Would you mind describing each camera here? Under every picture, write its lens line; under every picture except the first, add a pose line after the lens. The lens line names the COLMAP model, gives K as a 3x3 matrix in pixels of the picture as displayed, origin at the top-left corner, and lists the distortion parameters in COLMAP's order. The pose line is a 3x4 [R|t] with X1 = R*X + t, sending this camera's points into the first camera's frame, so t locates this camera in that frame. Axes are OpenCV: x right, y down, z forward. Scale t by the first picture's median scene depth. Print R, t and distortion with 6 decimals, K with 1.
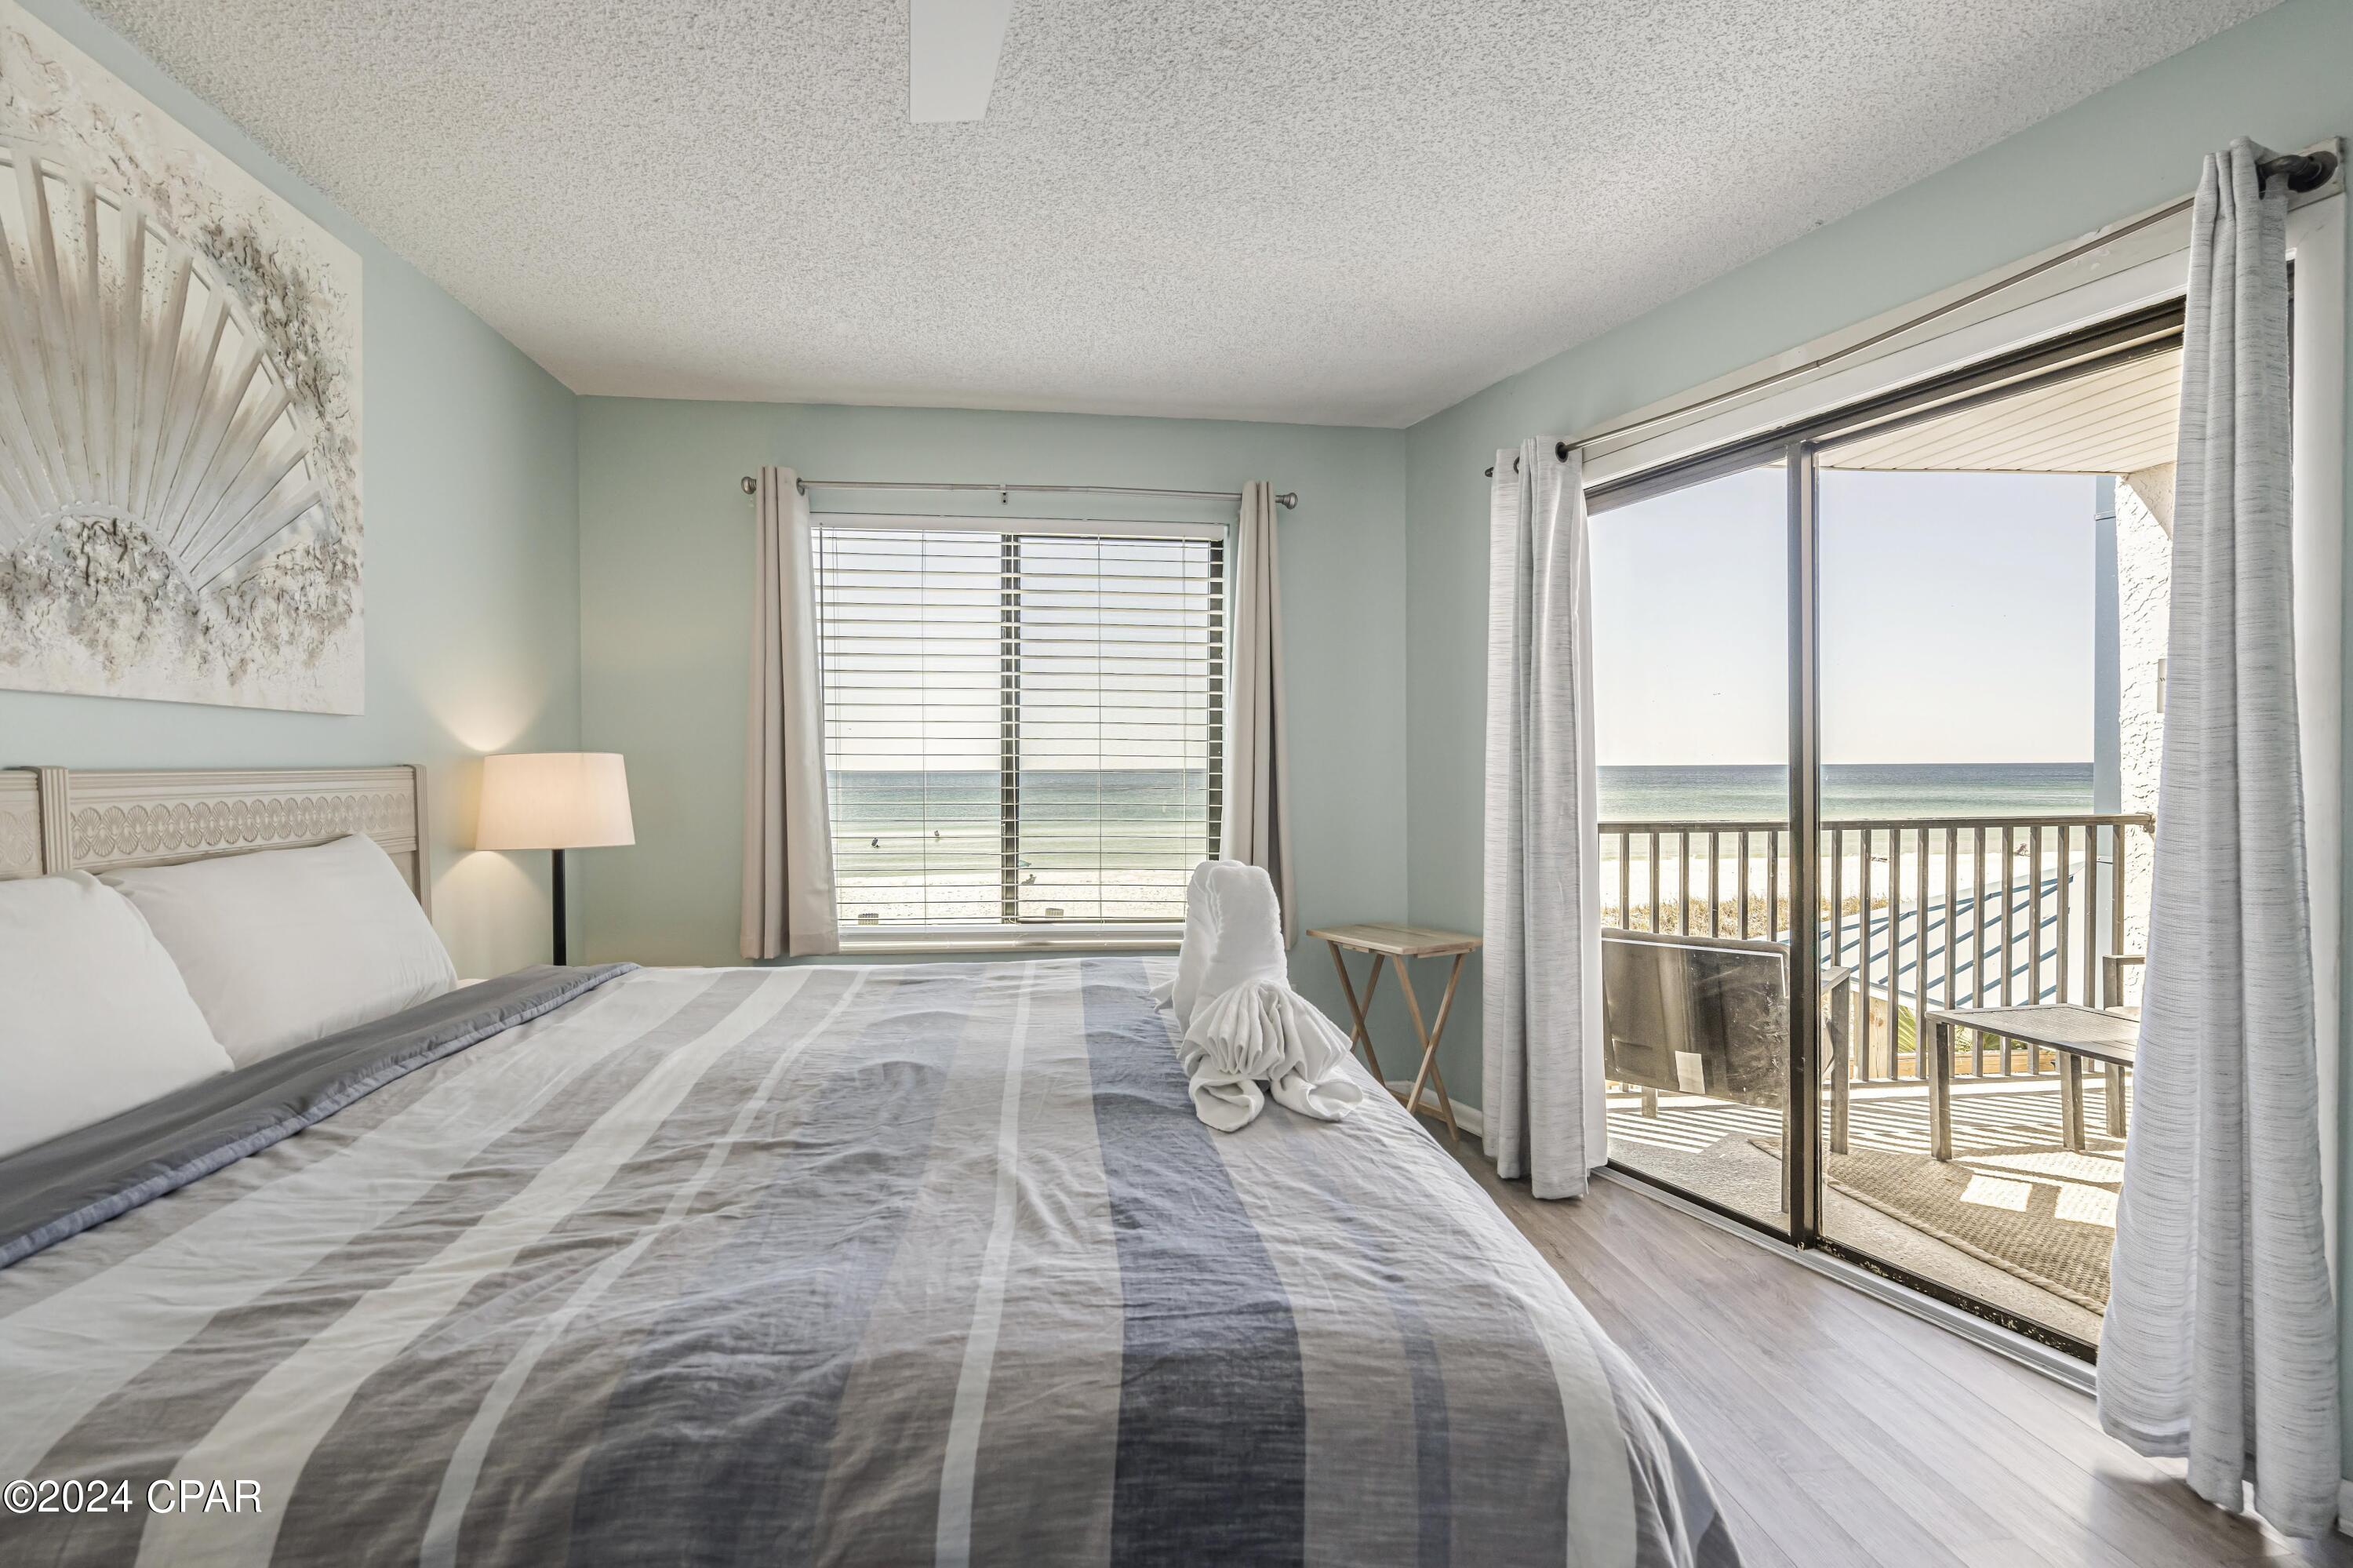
lens RADIAL K [[1079.0, 0, 1182.0], [0, 1079.0, 788.4], [0, 0, 1]] dist [0.001061, 0.000661]
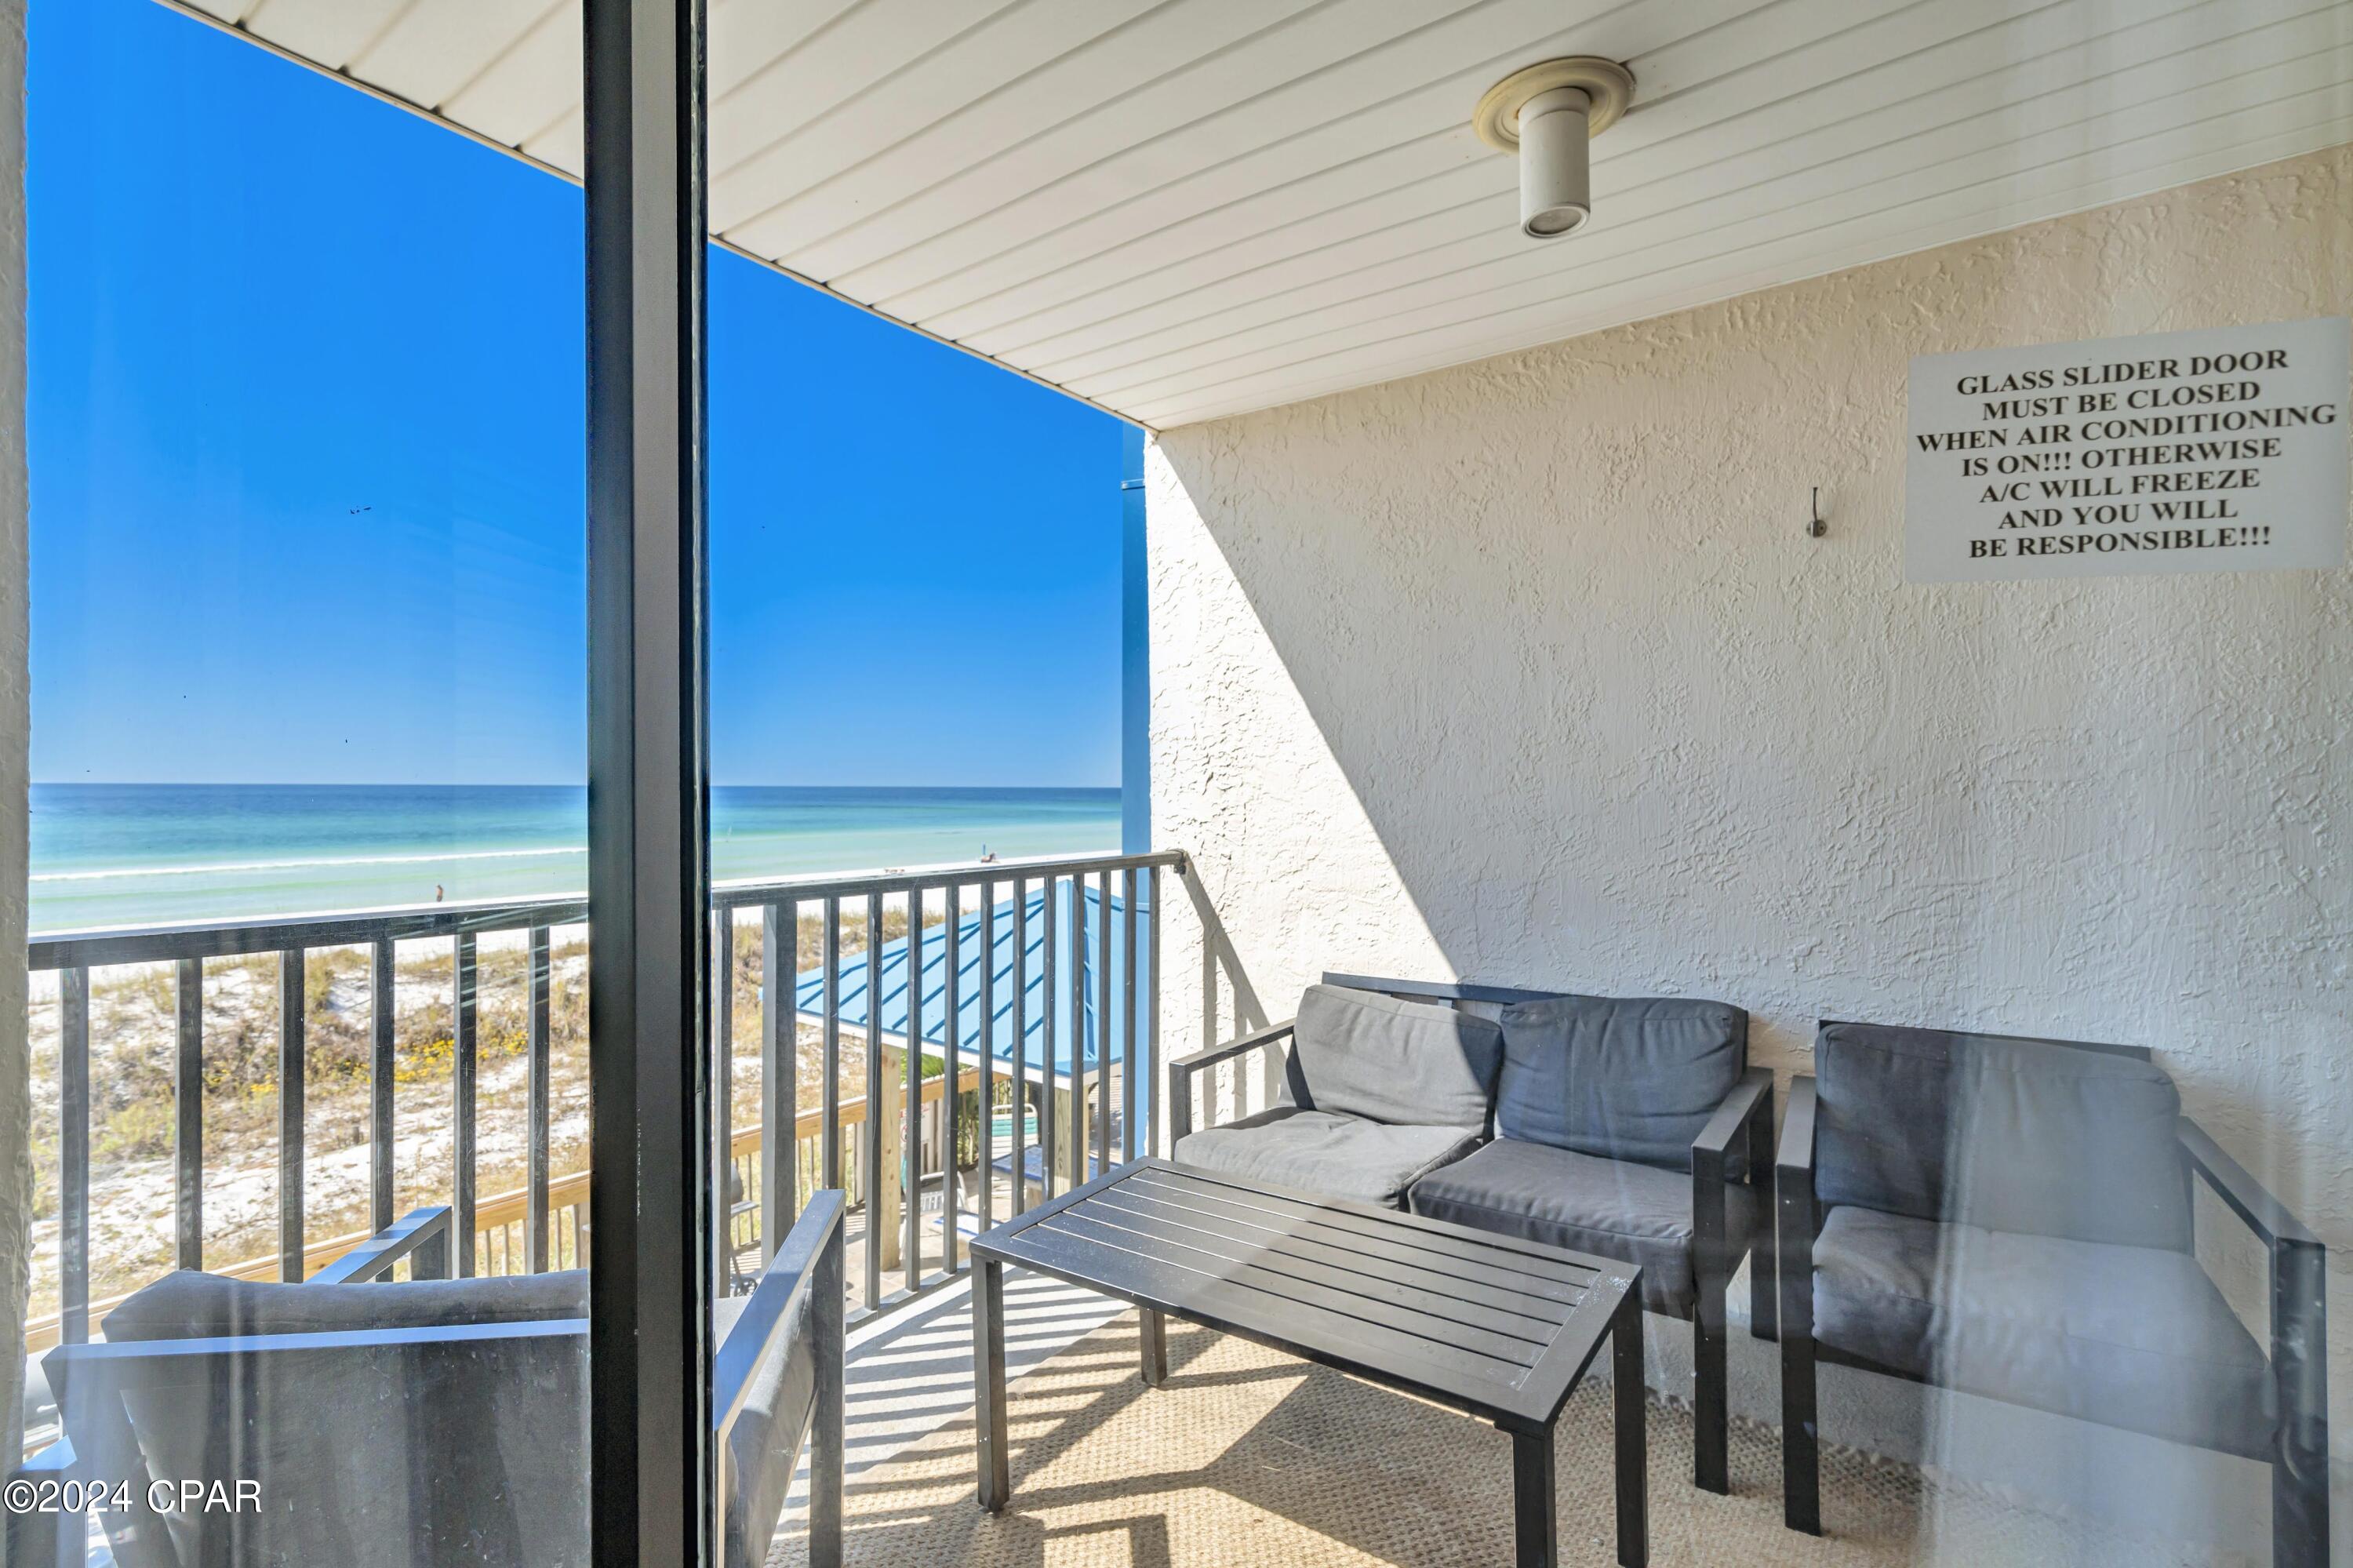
lens RADIAL K [[1068.6, 0, 1172.9], [0, 1068.6, 787.9], [0, 0, 1]] dist [0.001314, 0.000257]
pose [[0.671149, 0.008982, 0.741268, 0.295251], [0.005554, 0.999838, -0.017144, -0.010181], [-0.741302, 0.015623, 0.670990, 0.464152]]
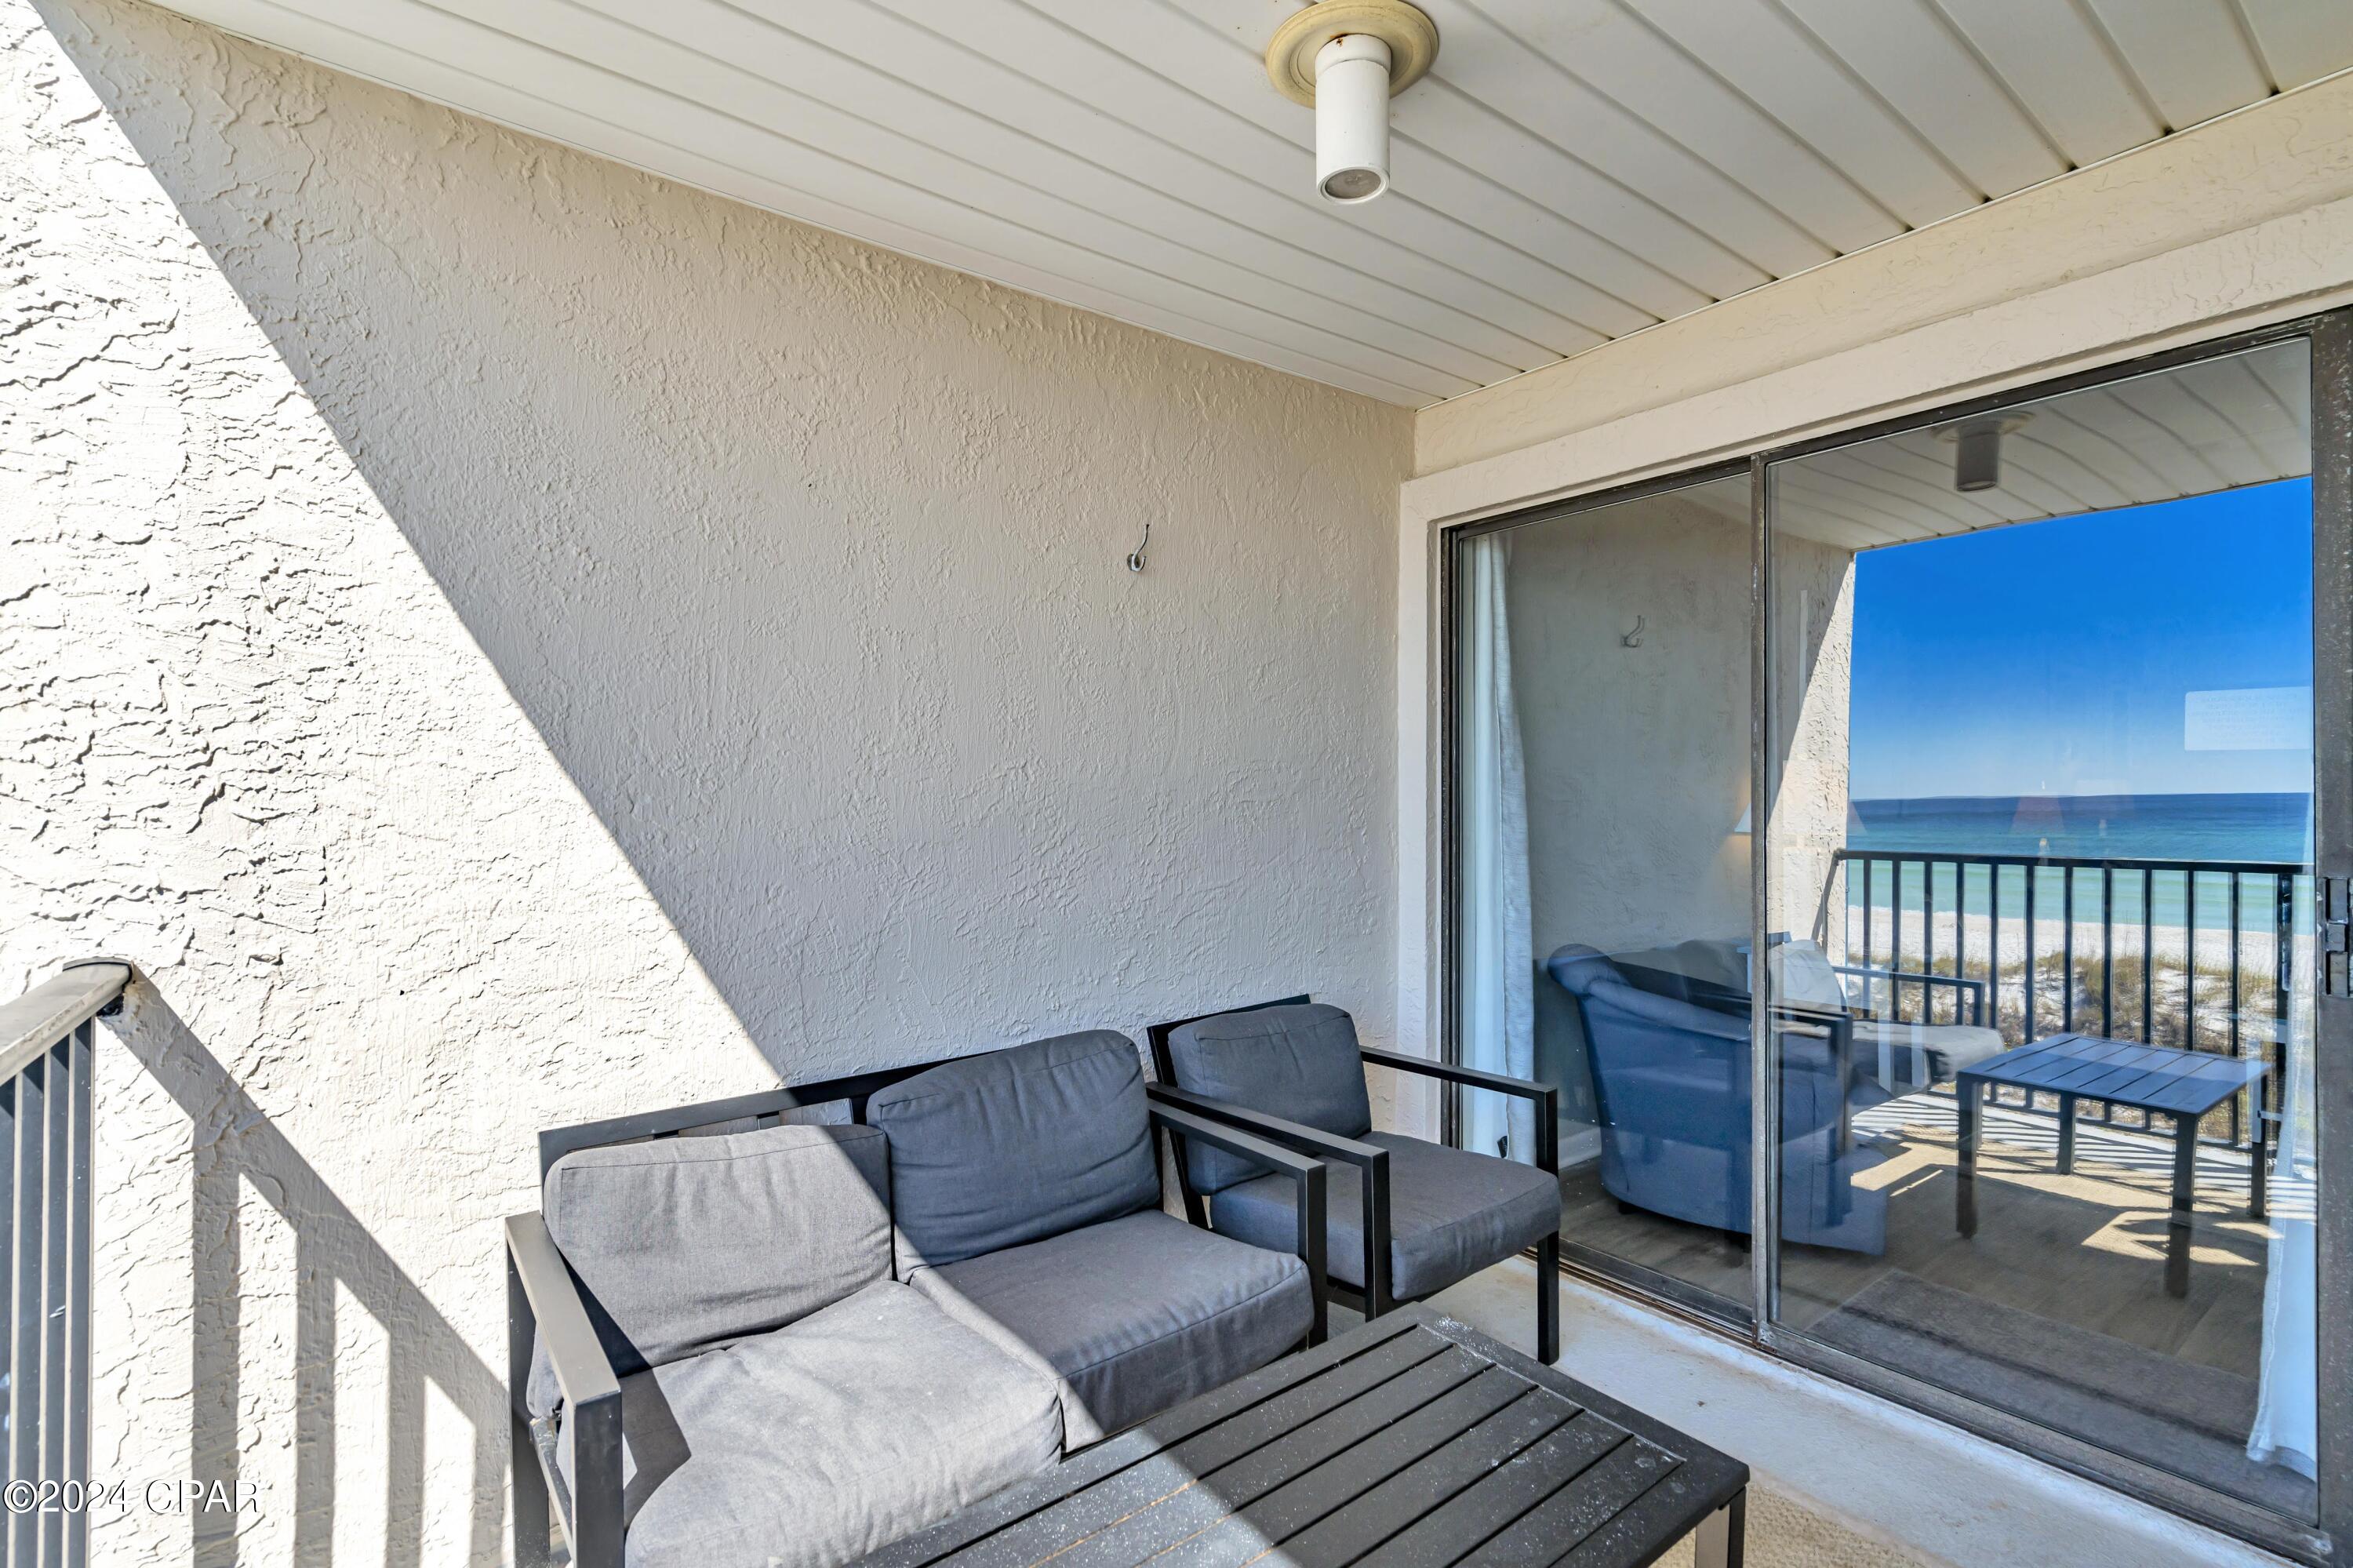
lens RADIAL K [[1079.0, 0, 1182.0], [0, 1079.0, 788.4], [0, 0, 1]] dist [0.001061, 0.000661]
pose [[-0.508058, 0.012932, 0.861226, 0.410012], [0.018141, 0.999826, -0.004312, -0.025842], [-0.861132, 0.013433, -0.508205, 0.876730]]
